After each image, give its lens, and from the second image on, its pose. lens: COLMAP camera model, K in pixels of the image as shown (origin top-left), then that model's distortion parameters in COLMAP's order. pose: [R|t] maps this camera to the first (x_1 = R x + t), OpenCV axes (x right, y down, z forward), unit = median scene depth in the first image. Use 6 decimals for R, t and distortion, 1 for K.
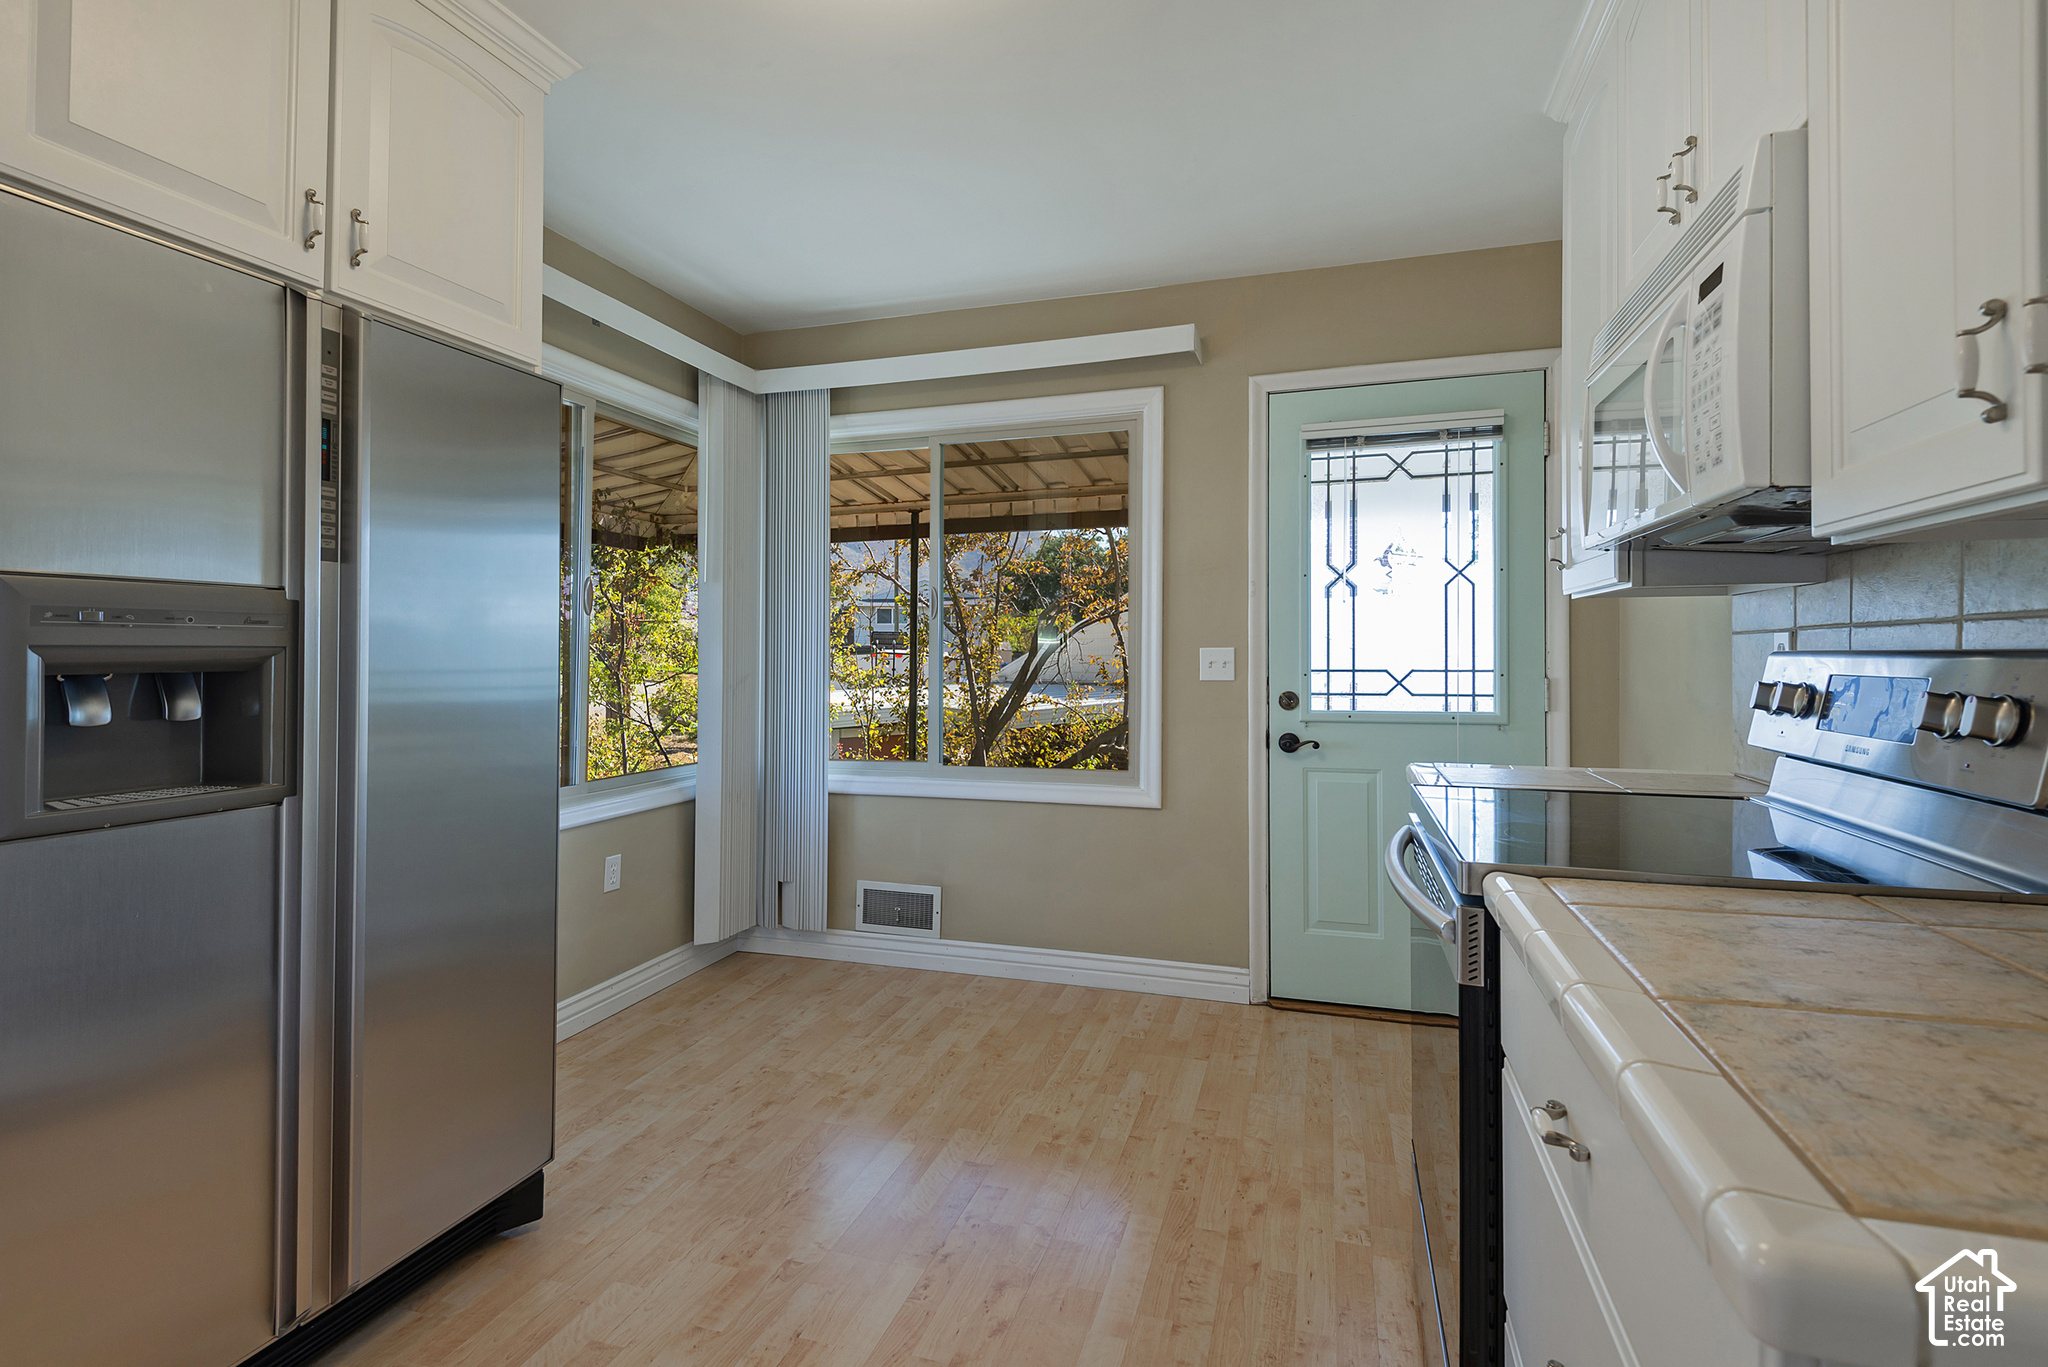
lens RADIAL K [[978.2, 0, 1024.0], [0, 978.2, 683.5], [0, 0, 1]] dist [0.036231, -0.024205]
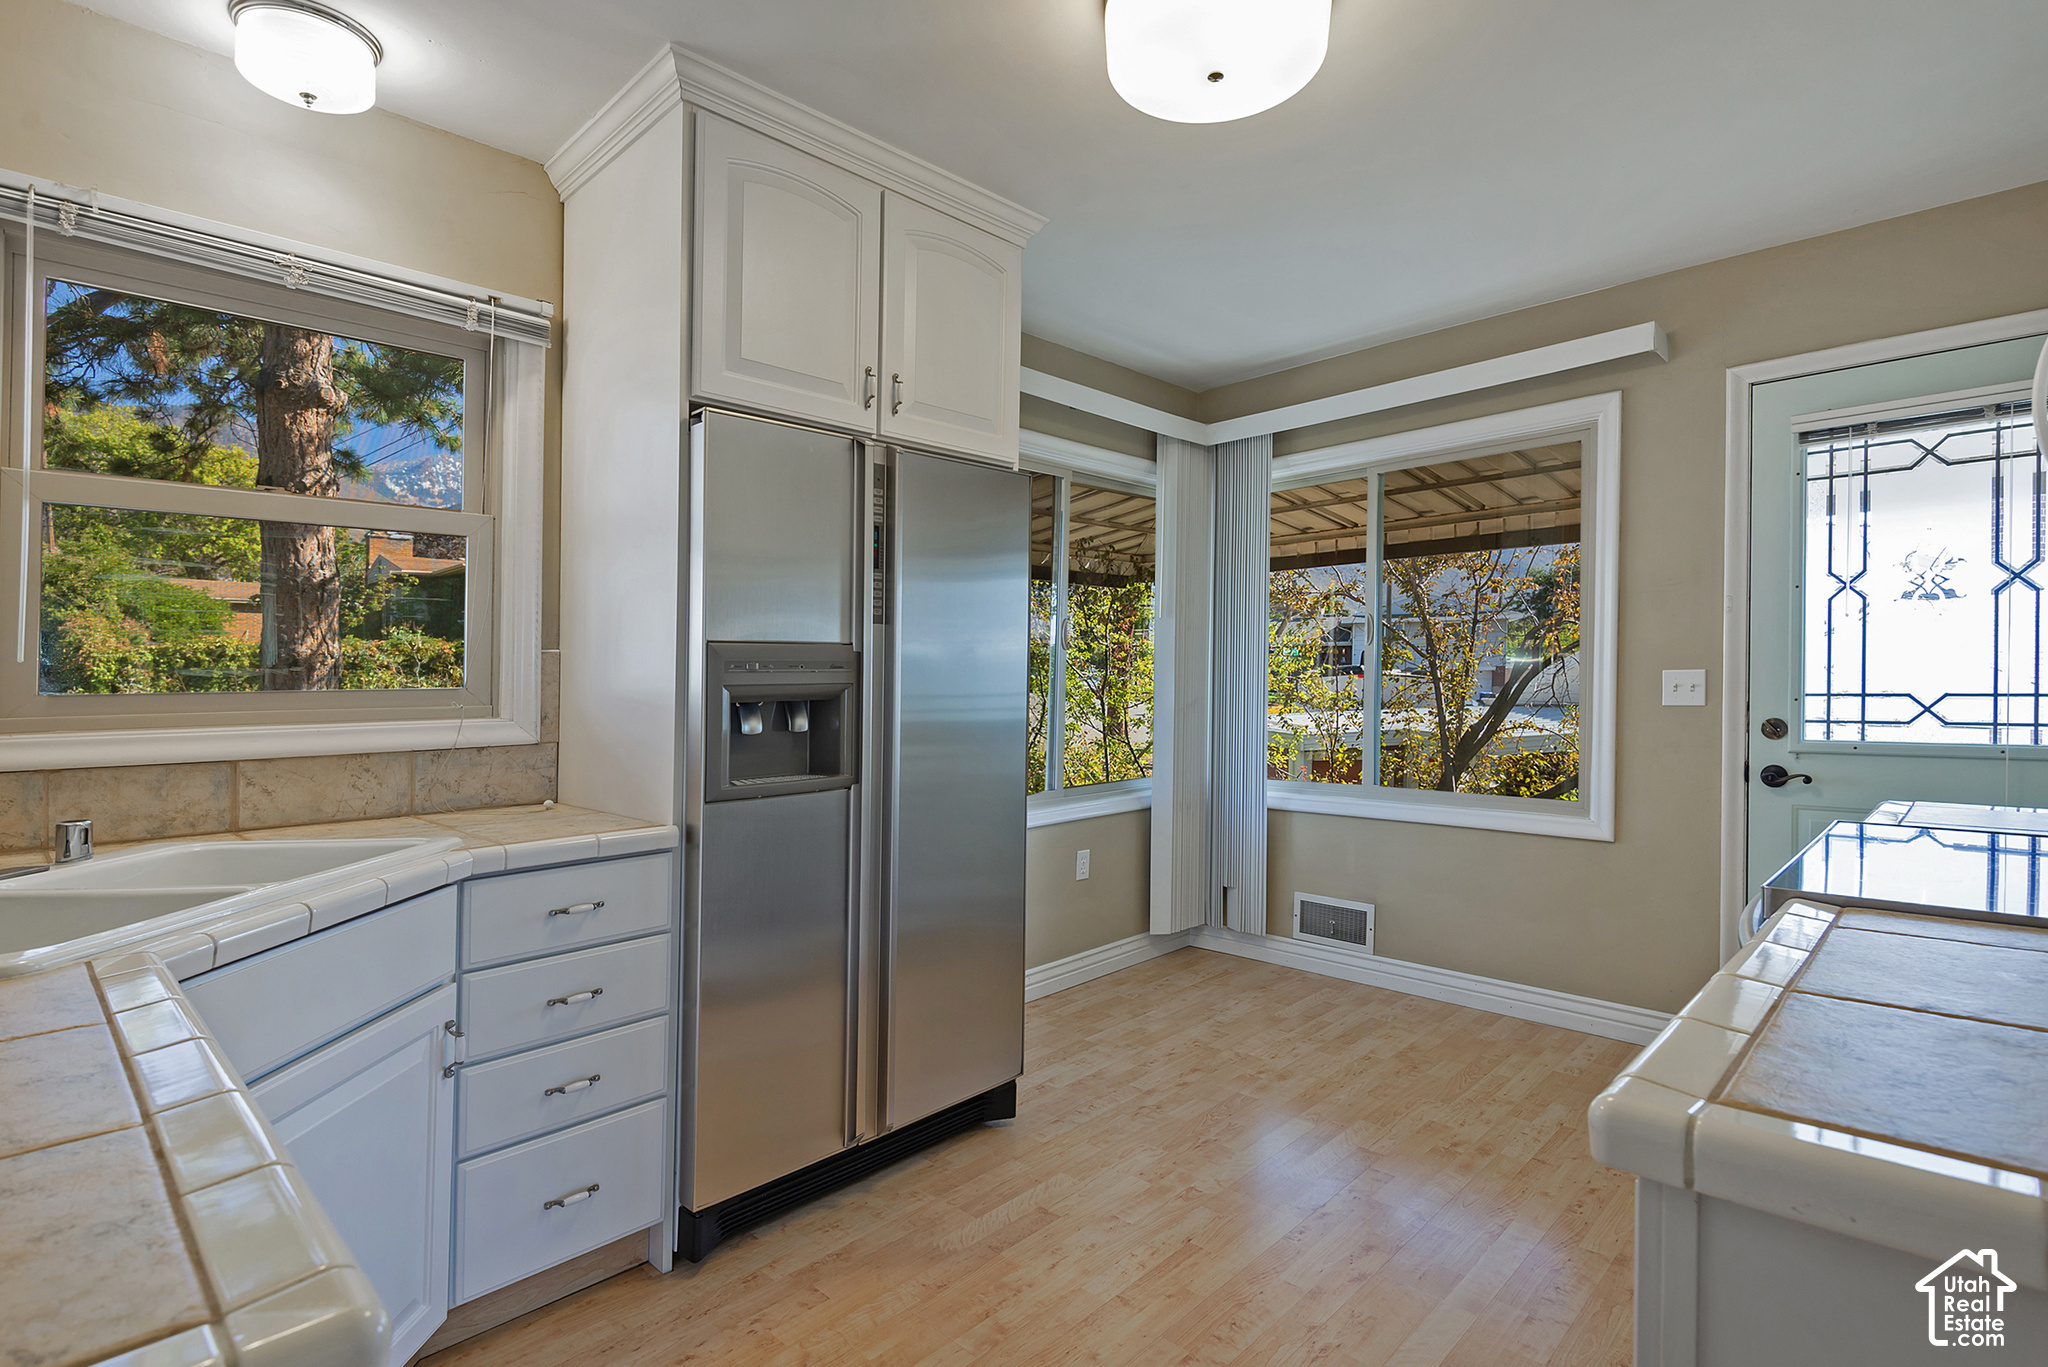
lens RADIAL K [[994.7, 0, 1073.0], [0, 994.7, 707.3], [0, 0, 1]] dist [0.033326, -0.025813]
pose [[0.902311, 0.004009, -0.431066, 0.090222], [-0.002902, 0.999991, 0.003226, -0.002968], [0.431075, -0.001660, 0.902315, -0.094436]]
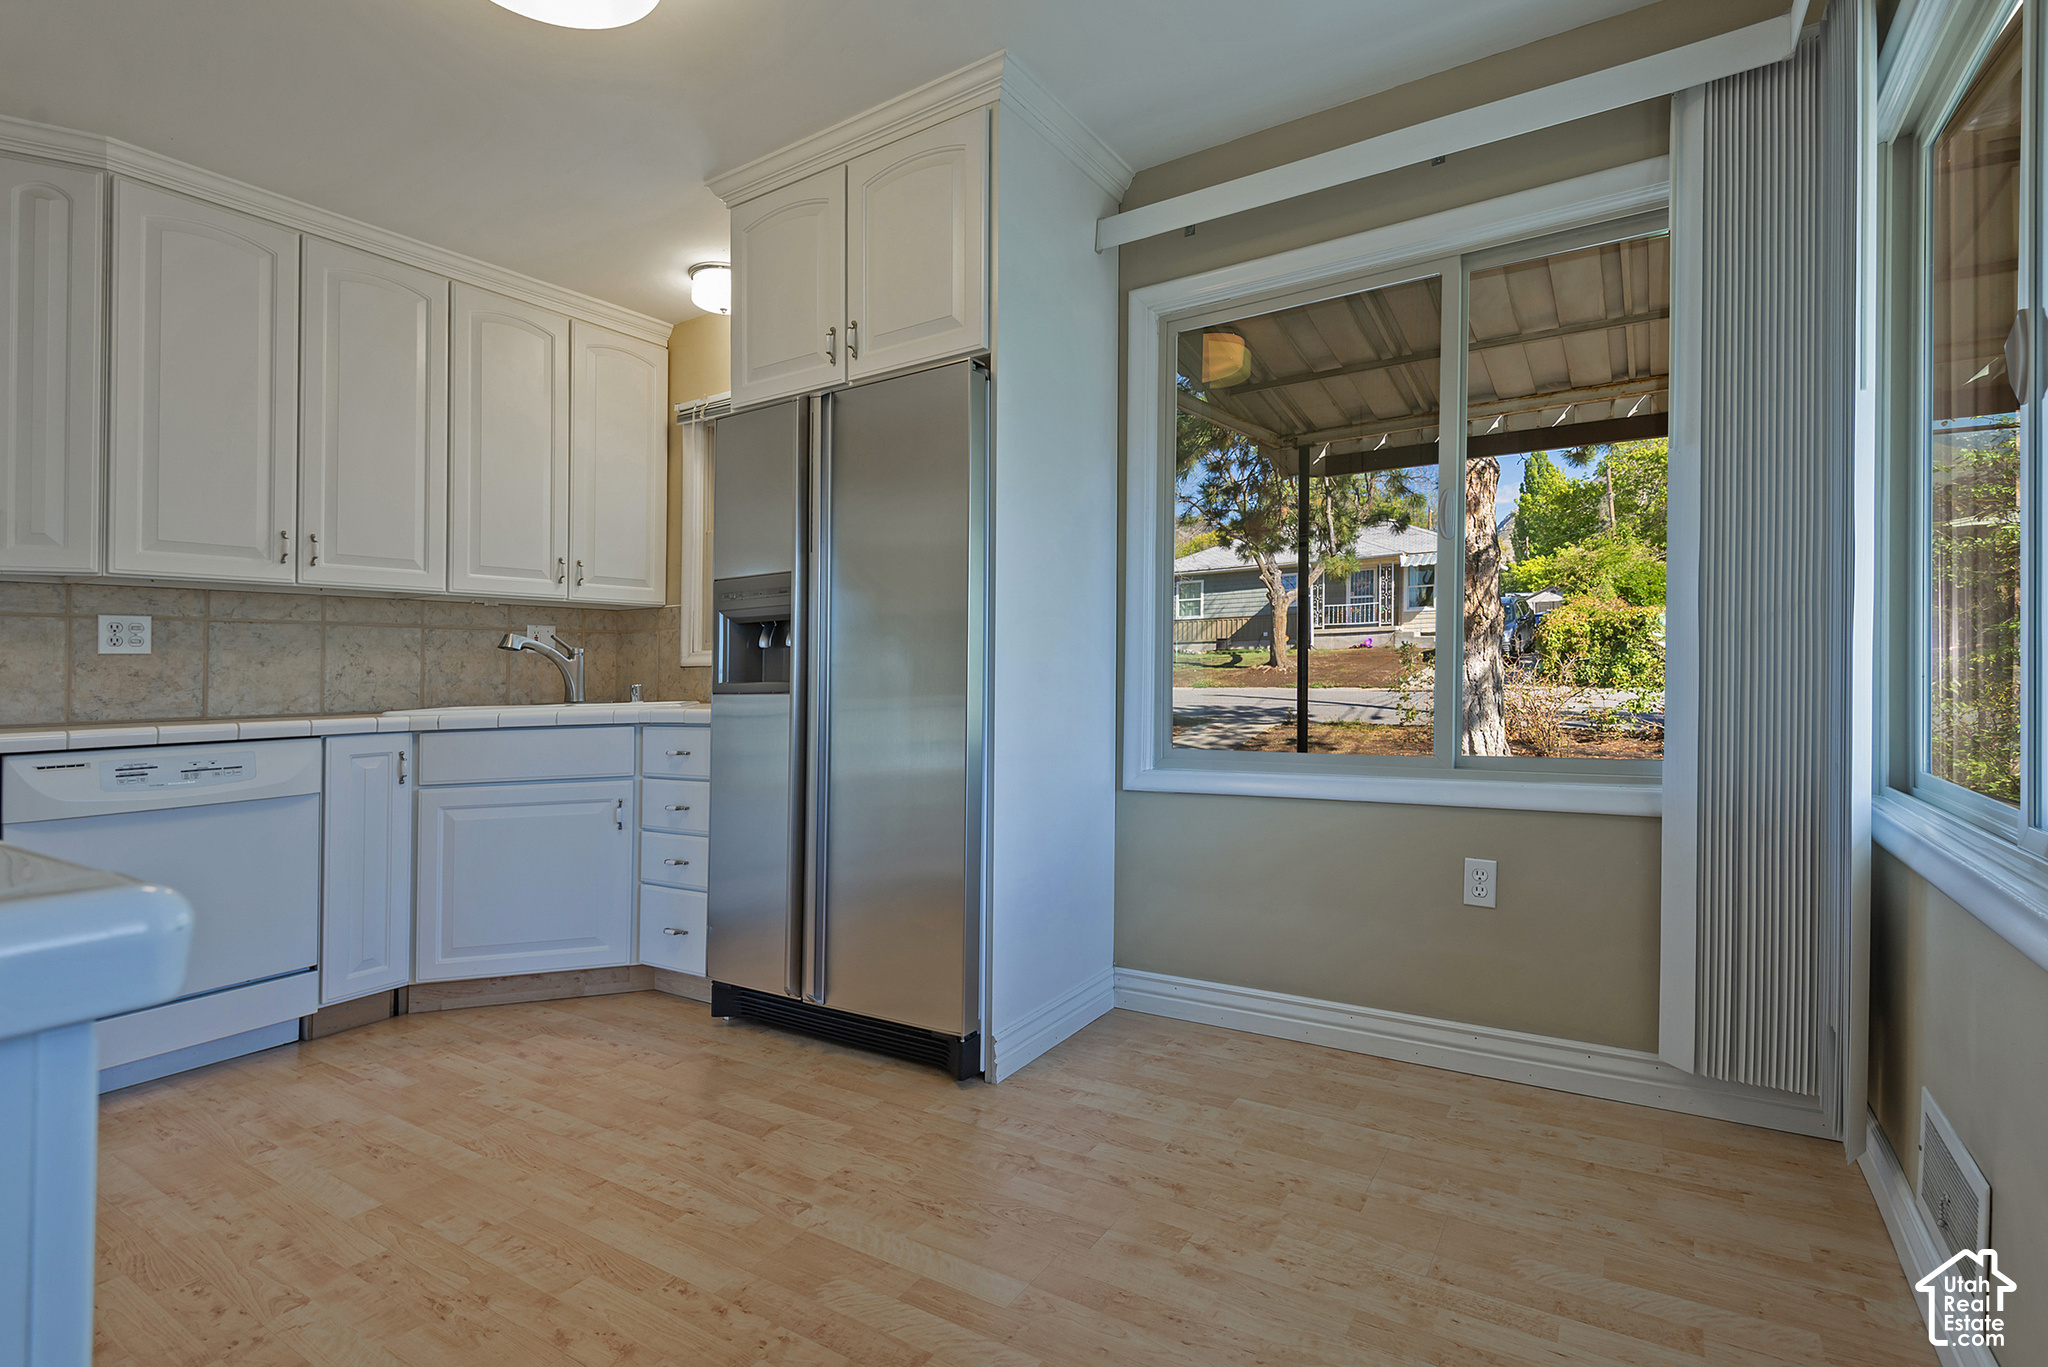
lens RADIAL K [[961.9, 0, 1028.9], [0, 961.9, 655.8], [0, 0, 1]] dist [0.035543, -0.022322]
pose [[-0.259050, -0.011362, -0.965797, 0.365999], [-0.007163, 0.999926, -0.009842, 0.031178], [0.965837, 0.004369, -0.259112, 0.842847]]
